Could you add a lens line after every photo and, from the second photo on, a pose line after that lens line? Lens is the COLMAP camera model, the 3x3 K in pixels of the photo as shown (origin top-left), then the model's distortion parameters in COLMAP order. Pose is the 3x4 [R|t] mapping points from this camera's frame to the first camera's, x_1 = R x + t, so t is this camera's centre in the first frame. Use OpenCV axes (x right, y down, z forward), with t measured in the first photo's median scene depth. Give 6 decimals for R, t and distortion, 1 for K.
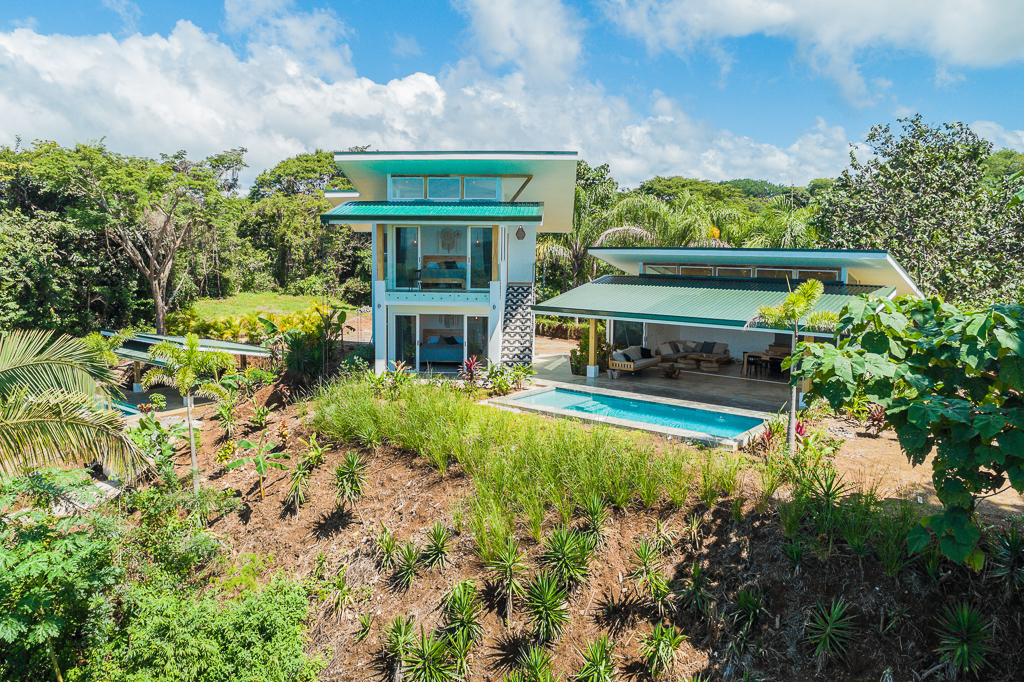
lens RADIAL K [[701.8, 0, 511.3], [0, 701.8, 335.3], [0, 0, 1]] dist [0.003436, 0.008065]
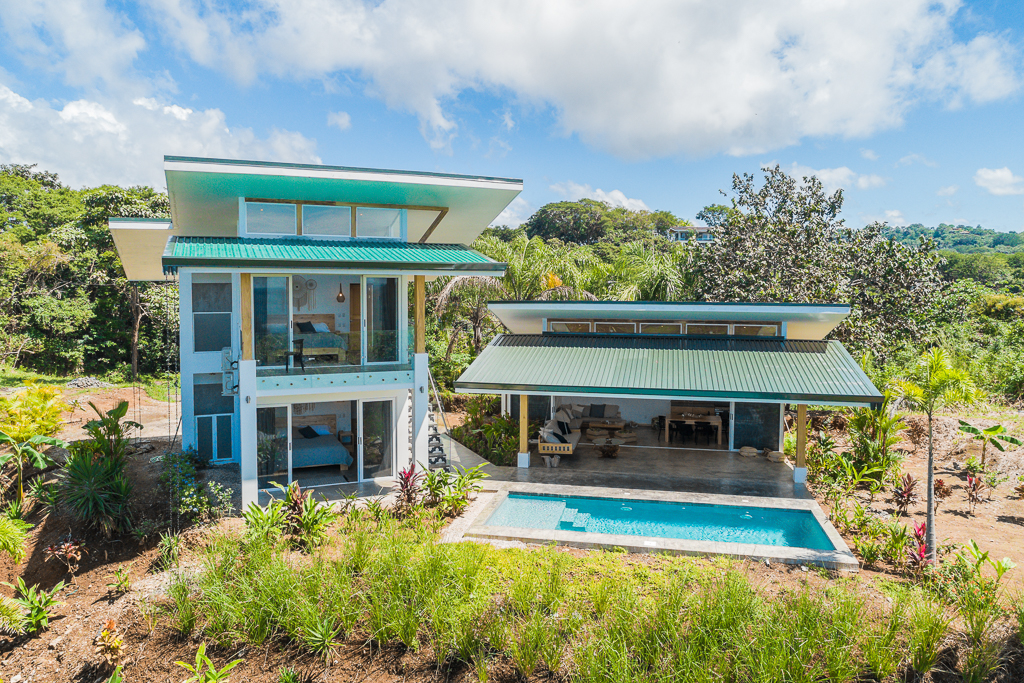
lens RADIAL K [[701.8, 0, 512.4], [0, 701.8, 348.0], [0, 0, 1]] dist [0.003436, 0.008065]
pose [[0.903518, -0.041179, 0.426568, -0.229836], [0.057882, 0.997978, -0.026259, -0.054909], [-0.424624, 0.048416, 0.904074, 0.297891]]
